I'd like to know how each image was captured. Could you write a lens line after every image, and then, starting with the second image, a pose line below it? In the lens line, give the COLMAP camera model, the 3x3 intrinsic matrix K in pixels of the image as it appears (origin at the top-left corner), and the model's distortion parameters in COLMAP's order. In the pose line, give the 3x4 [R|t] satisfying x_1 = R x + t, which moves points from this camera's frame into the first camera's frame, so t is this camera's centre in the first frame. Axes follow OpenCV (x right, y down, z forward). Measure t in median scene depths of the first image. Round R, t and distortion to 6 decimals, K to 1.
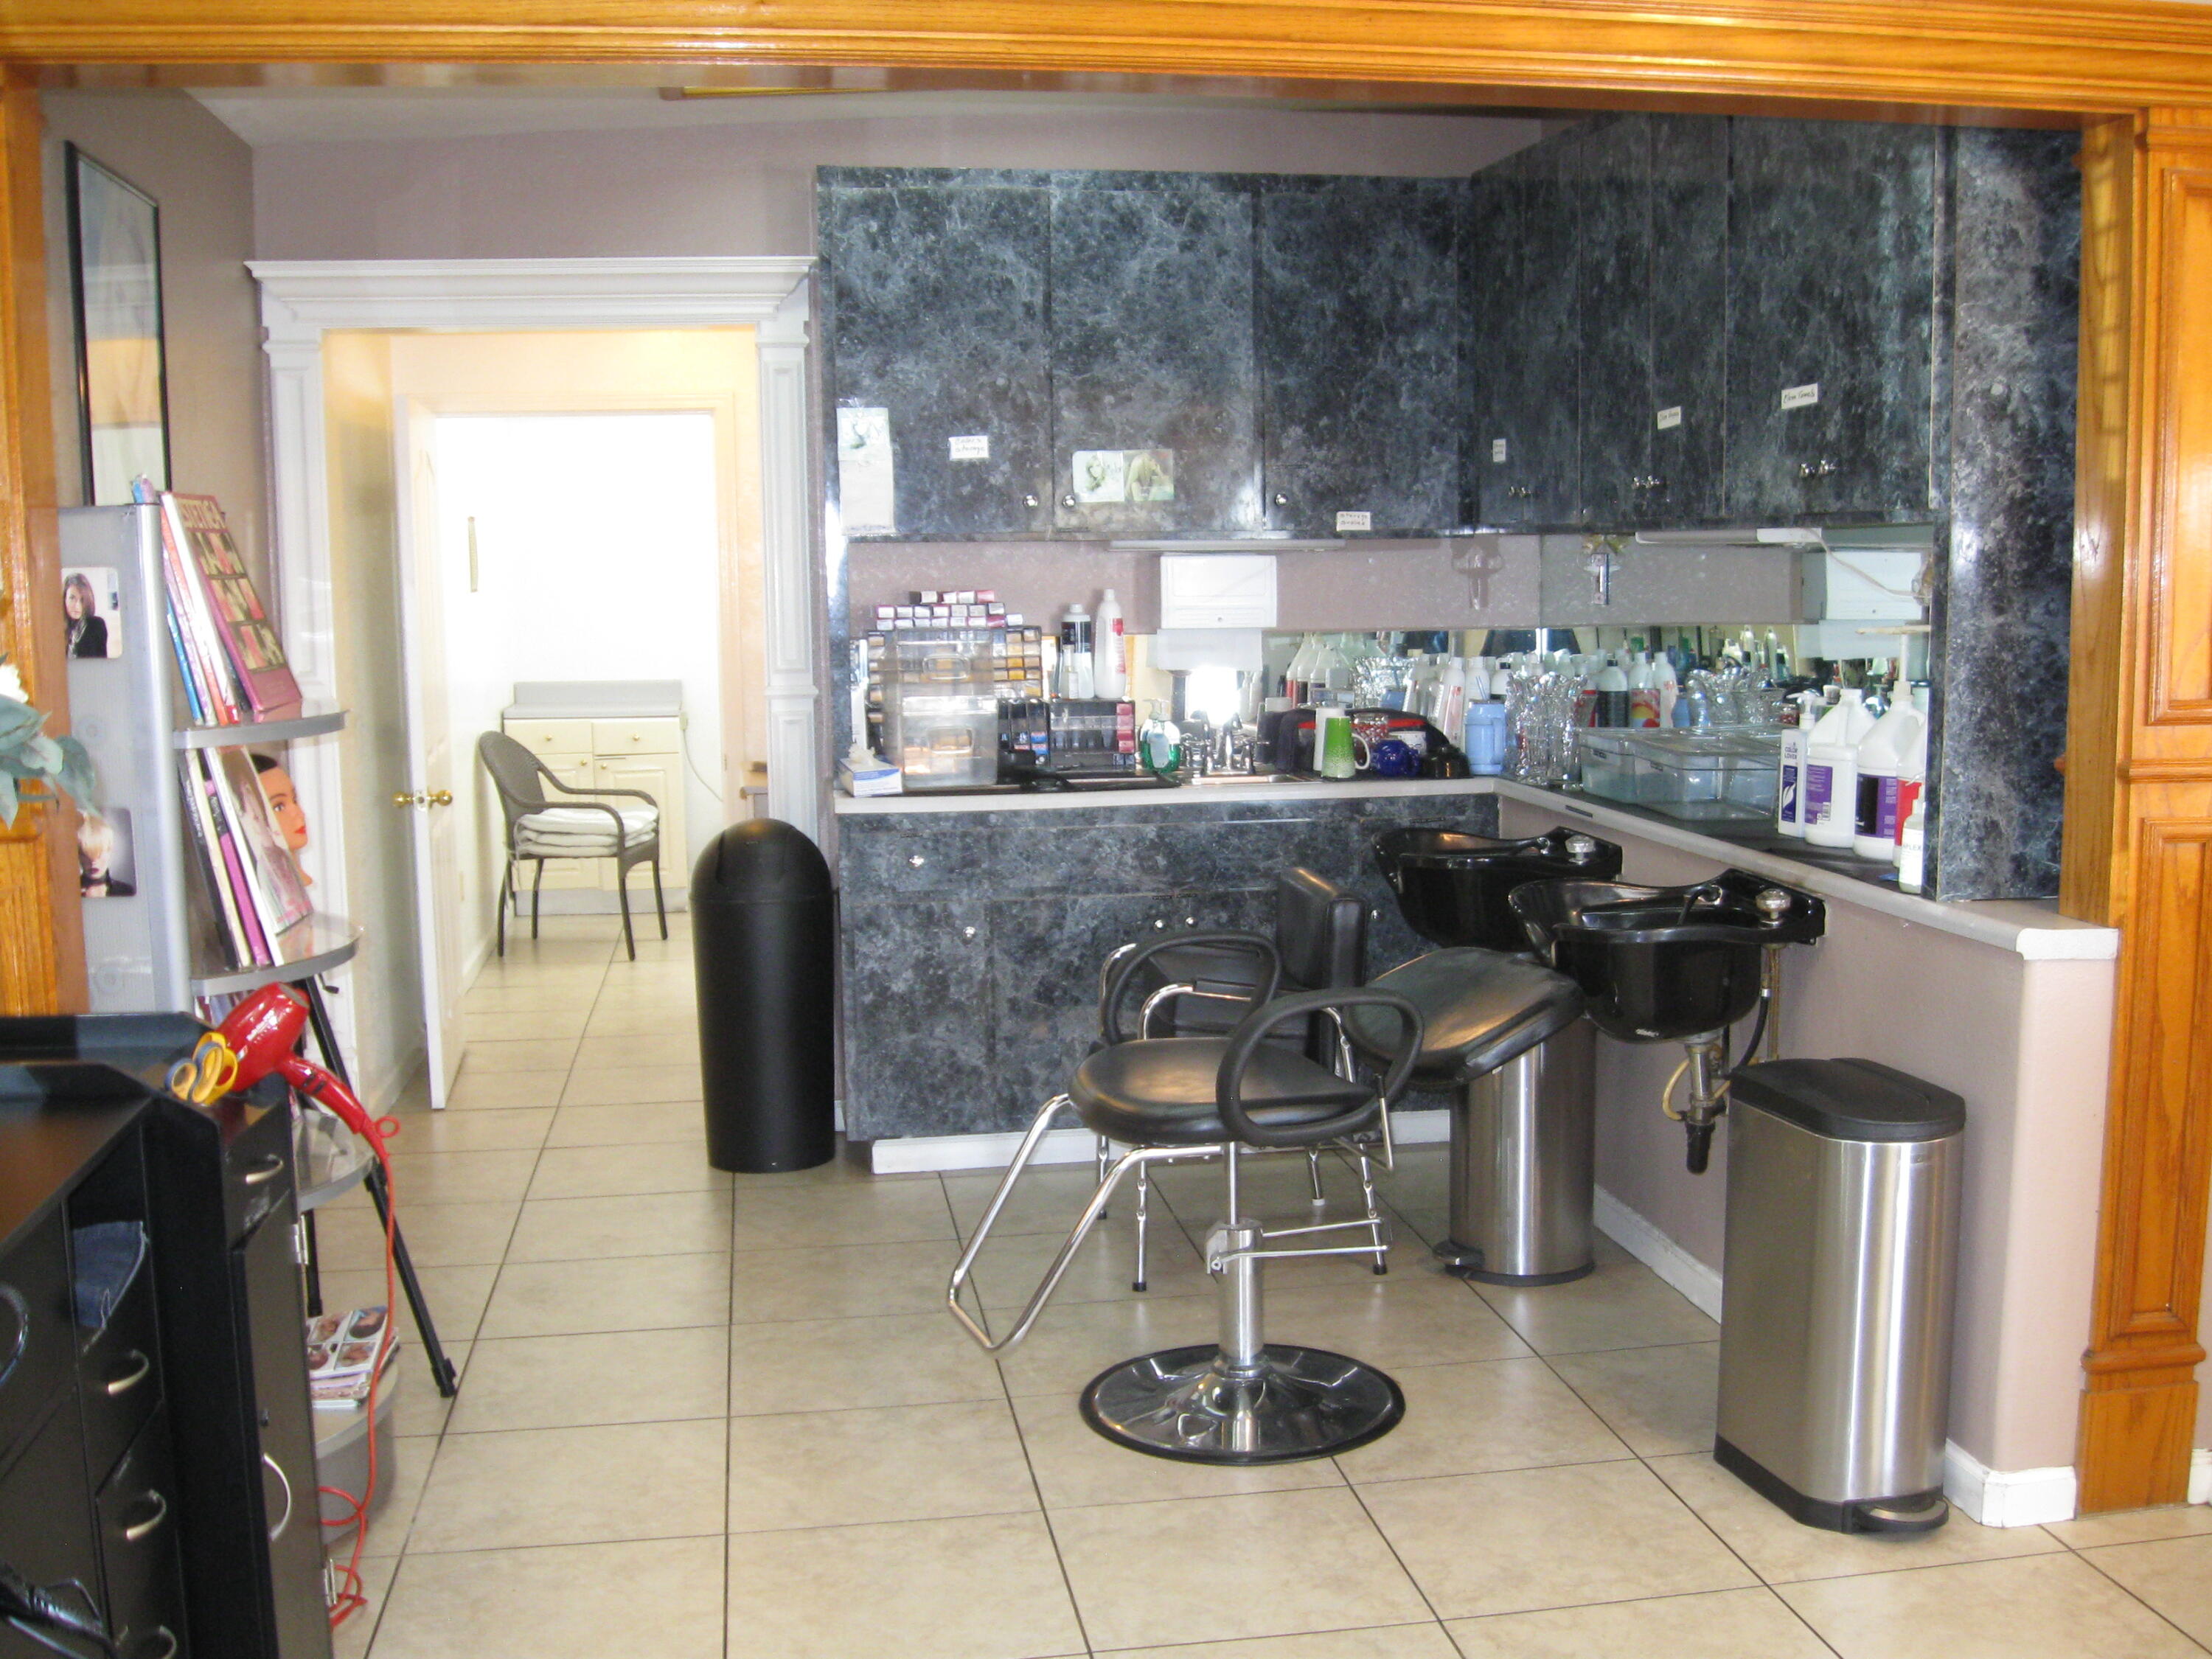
lens RADIAL K [[2280.2, 0, 1104.6], [0, 2280.2, 877.6], [0, 0, 1]] dist [-0.137287, 0.071285]
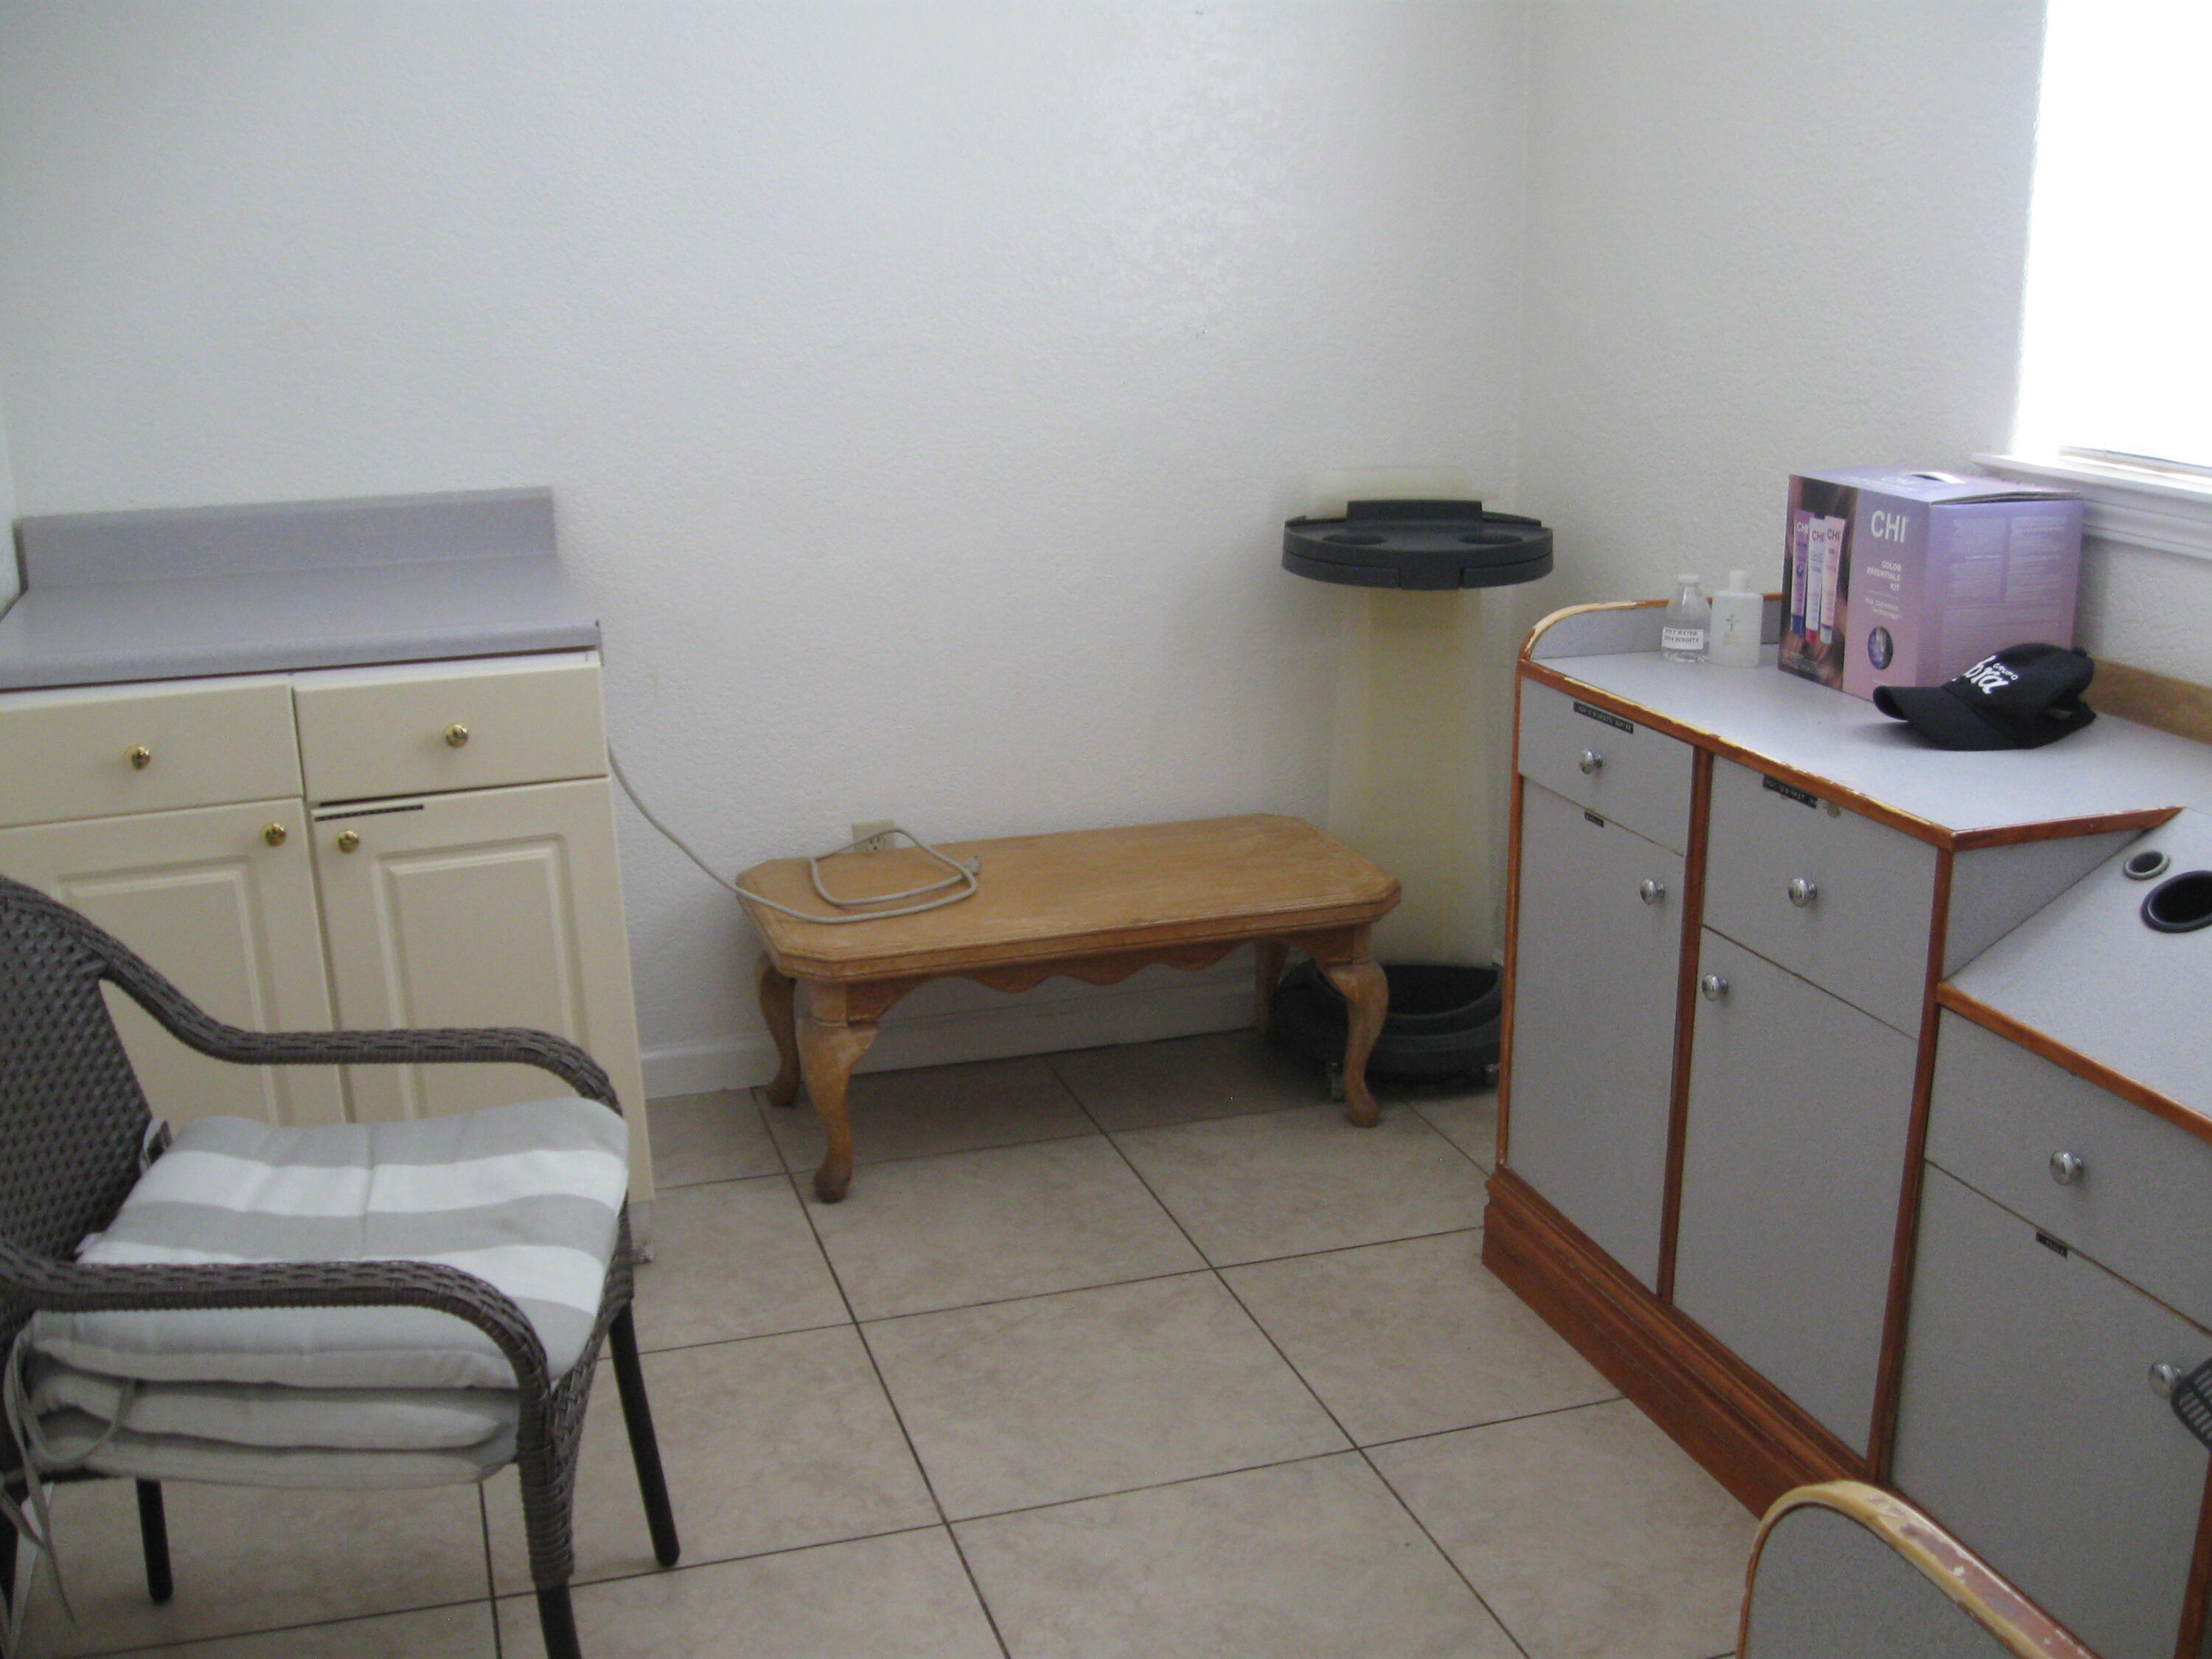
lens RADIAL K [[2280.2, 0, 1104.6], [0, 2280.2, 877.6], [0, 0, 1]] dist [-0.137287, 0.071285]
pose [[0.988523, -0.047858, 0.143288, -0.184852], [0.024570, 0.986797, 0.160086, -0.096427], [-0.149057, -0.154729, 0.976648, 0.781557]]
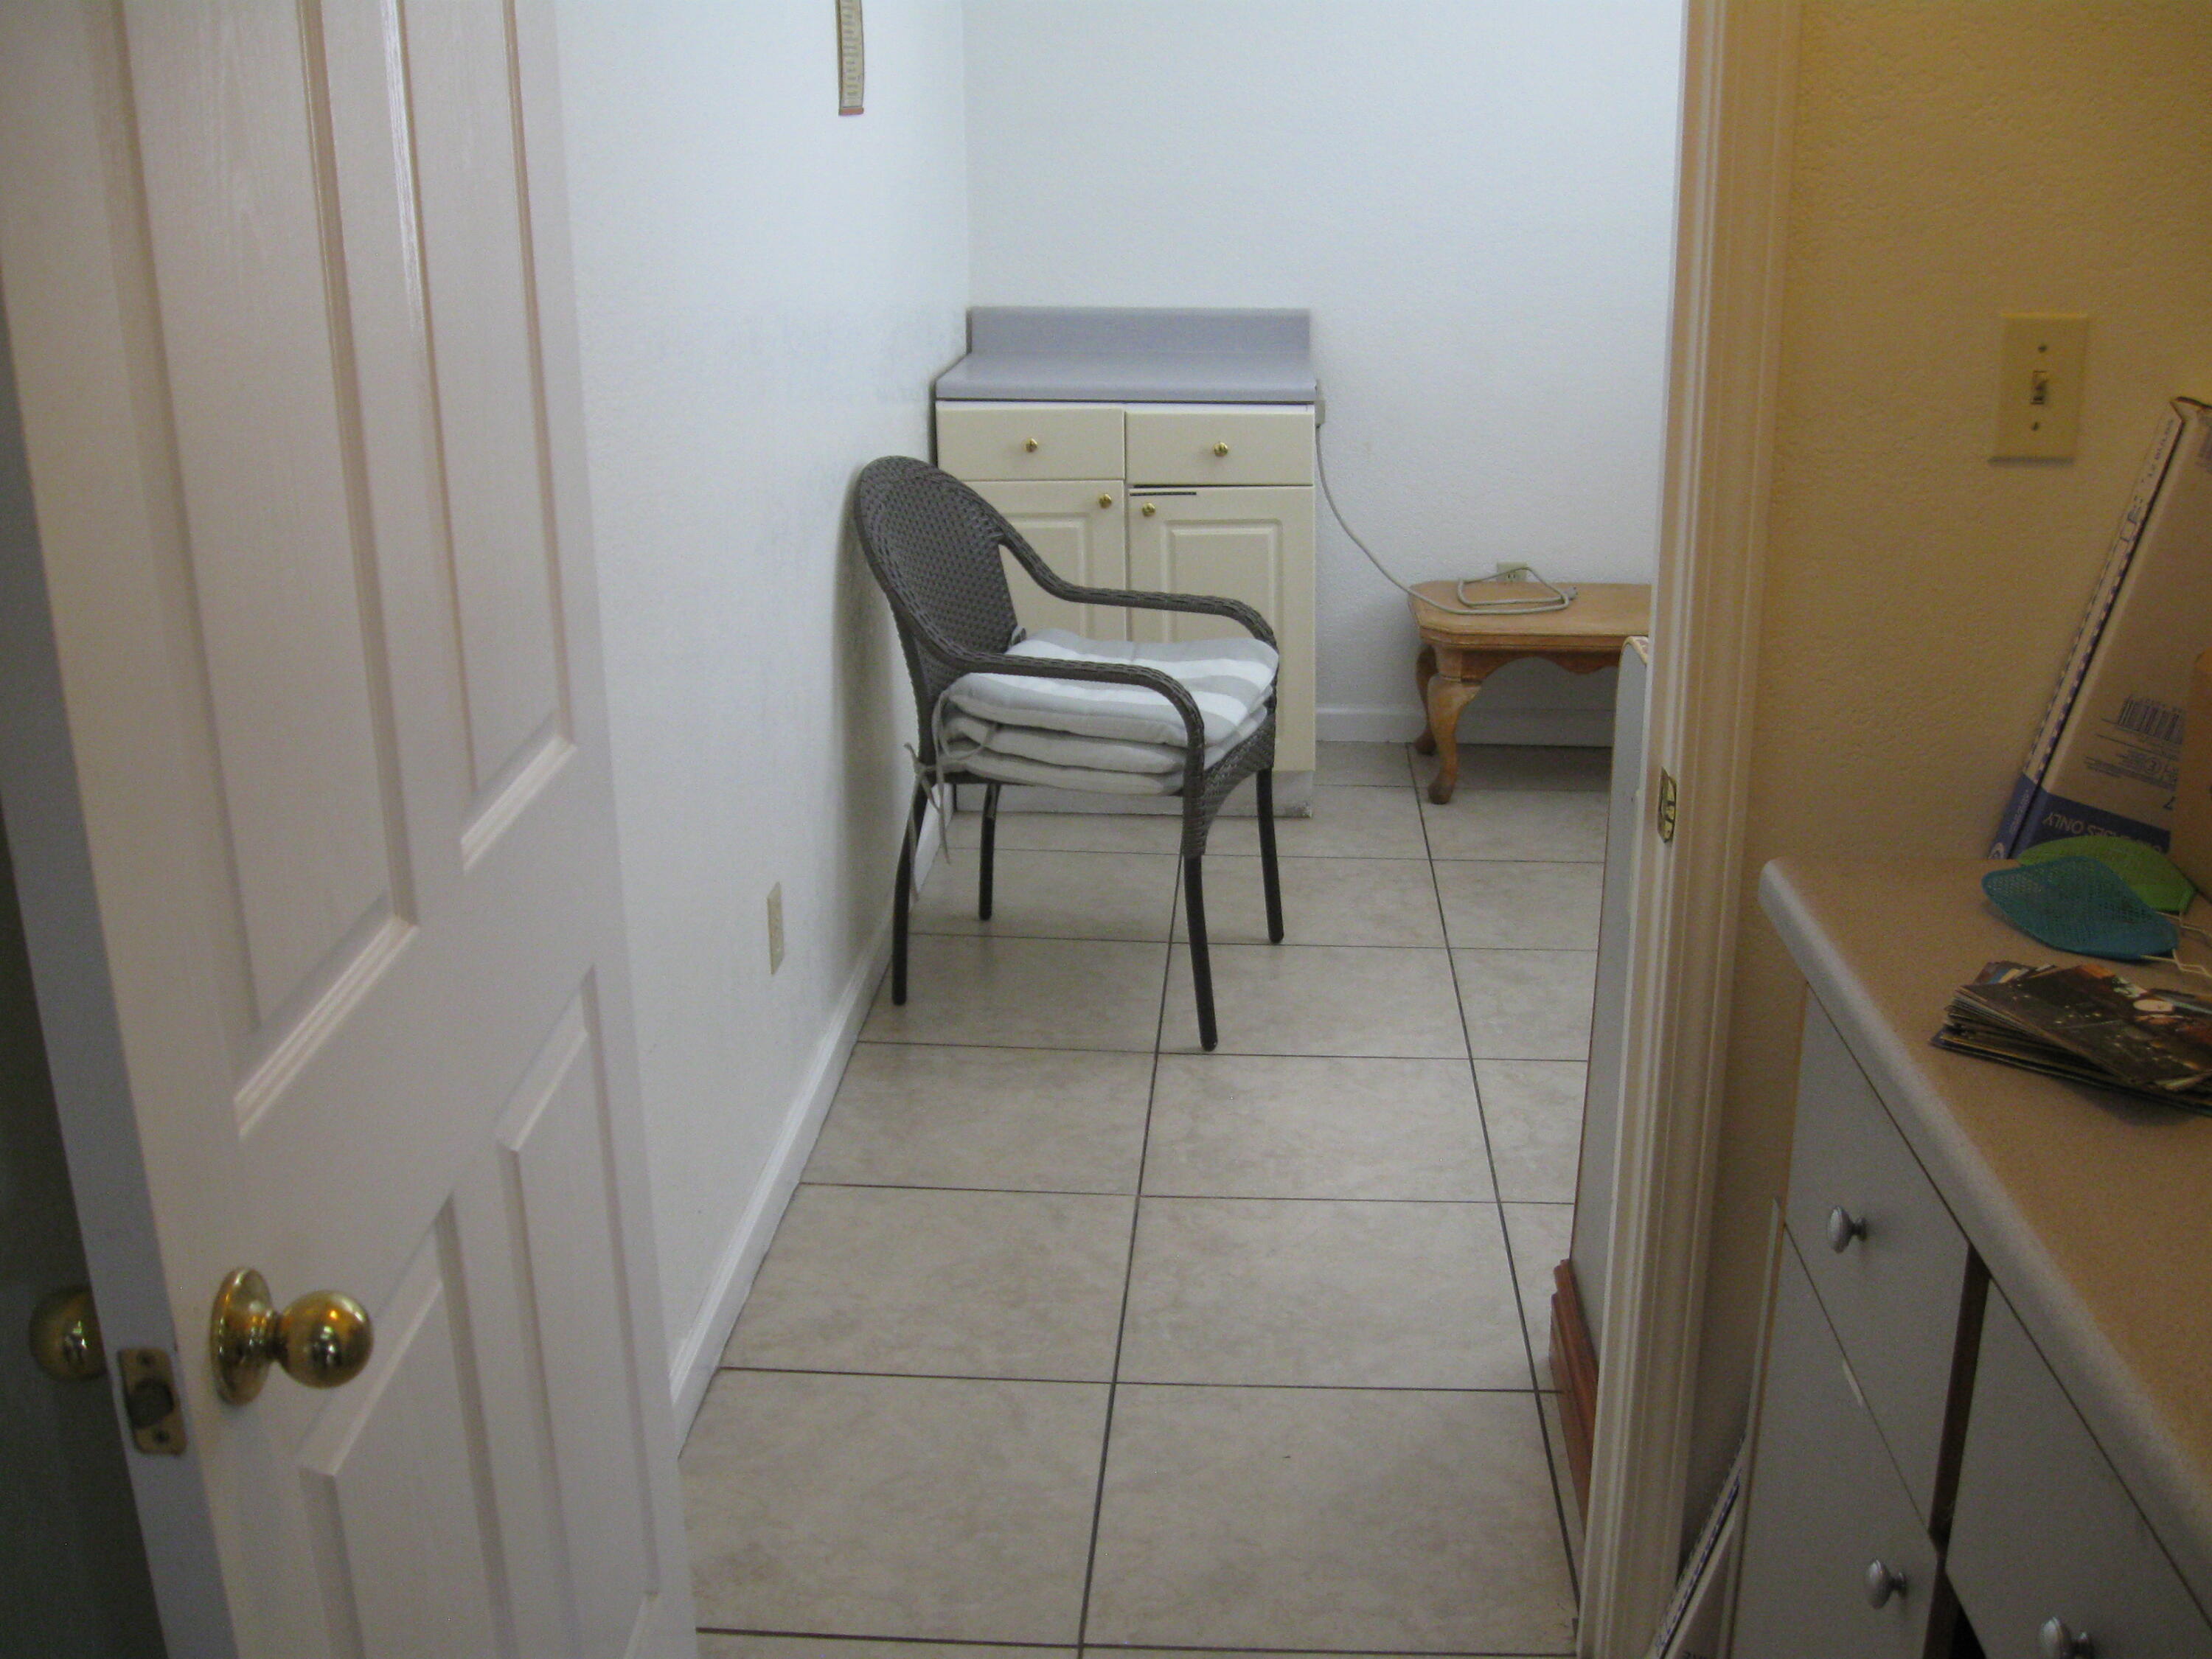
lens RADIAL K [[2292.8, 0, 1118.1], [0, 2292.8, 881.9], [0, 0, 1]] dist [-0.152166, 0.107374]
pose [[0.976006, 0.074980, -0.204427, -0.139867], [-0.033223, 0.979129, 0.200507, -0.074864], [0.215195, -0.188904, 0.958127, 0.596525]]
